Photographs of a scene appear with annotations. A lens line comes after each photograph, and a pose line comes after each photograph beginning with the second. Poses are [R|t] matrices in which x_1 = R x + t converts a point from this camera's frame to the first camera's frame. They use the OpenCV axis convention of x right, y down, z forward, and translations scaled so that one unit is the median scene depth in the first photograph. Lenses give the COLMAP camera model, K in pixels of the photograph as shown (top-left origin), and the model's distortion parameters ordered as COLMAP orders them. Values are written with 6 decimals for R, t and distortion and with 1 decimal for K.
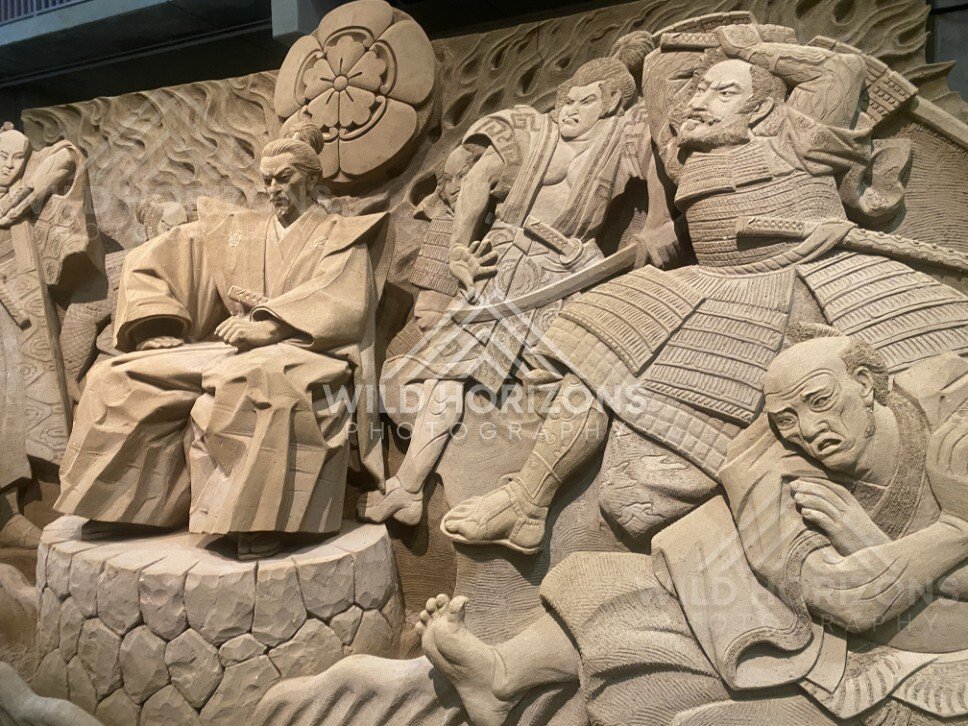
lens RADIAL K [[714.7, 0, 492.2], [0, 714.7, 365.0], [0, 0, 1]] dist [0.031271, -0.039982]
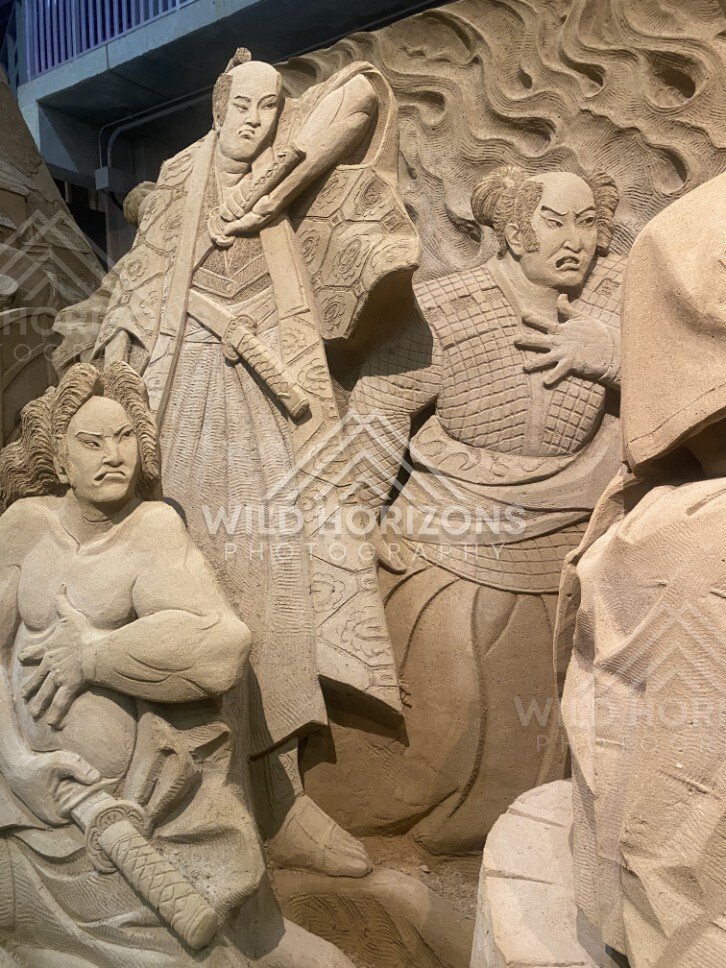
lens RADIAL K [[702.9, 0, 363.2], [0, 702.9, 488.0], [0, 0, 1]] dist [0.034262, -0.044496]
pose [[0.982401, 0.019741, -0.185740, -0.580076], [-0.015713, 0.999609, 0.023135, -0.017708], [0.186124, -0.019810, 0.982326, 0.581215]]
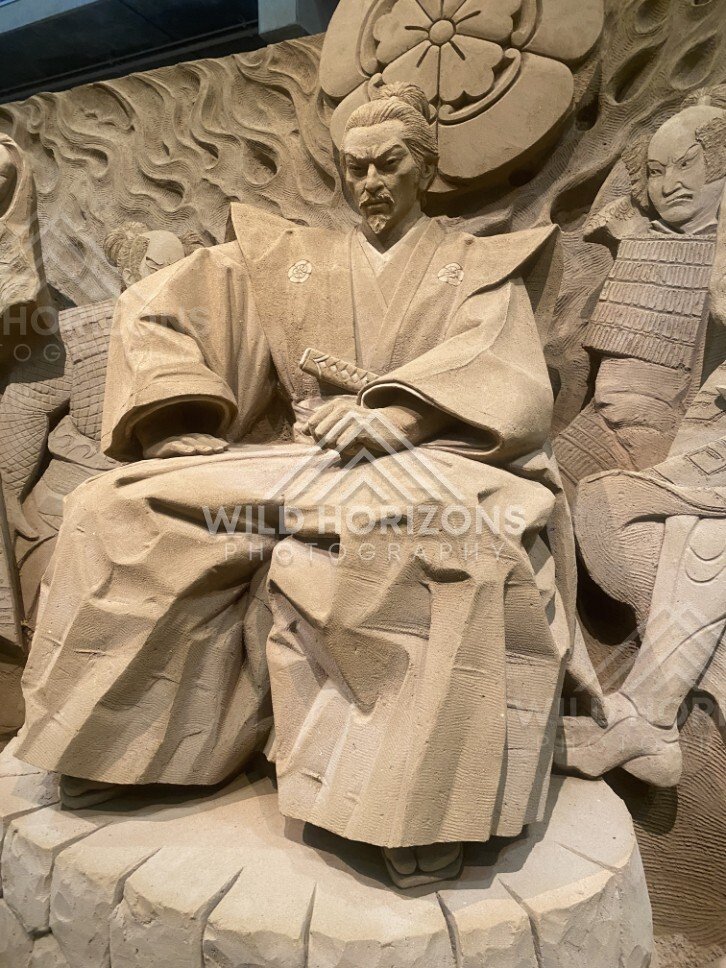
lens RADIAL K [[714.7, 0, 363.7], [0, 714.7, 477.9], [0, 0, 1]] dist [0.031271, -0.039982]
pose [[0.999839, 0.009828, -0.015009, -0.296746], [-0.009600, 0.999838, 0.015234, -0.013809], [0.015156, -0.015087, 0.999771, 0.408408]]
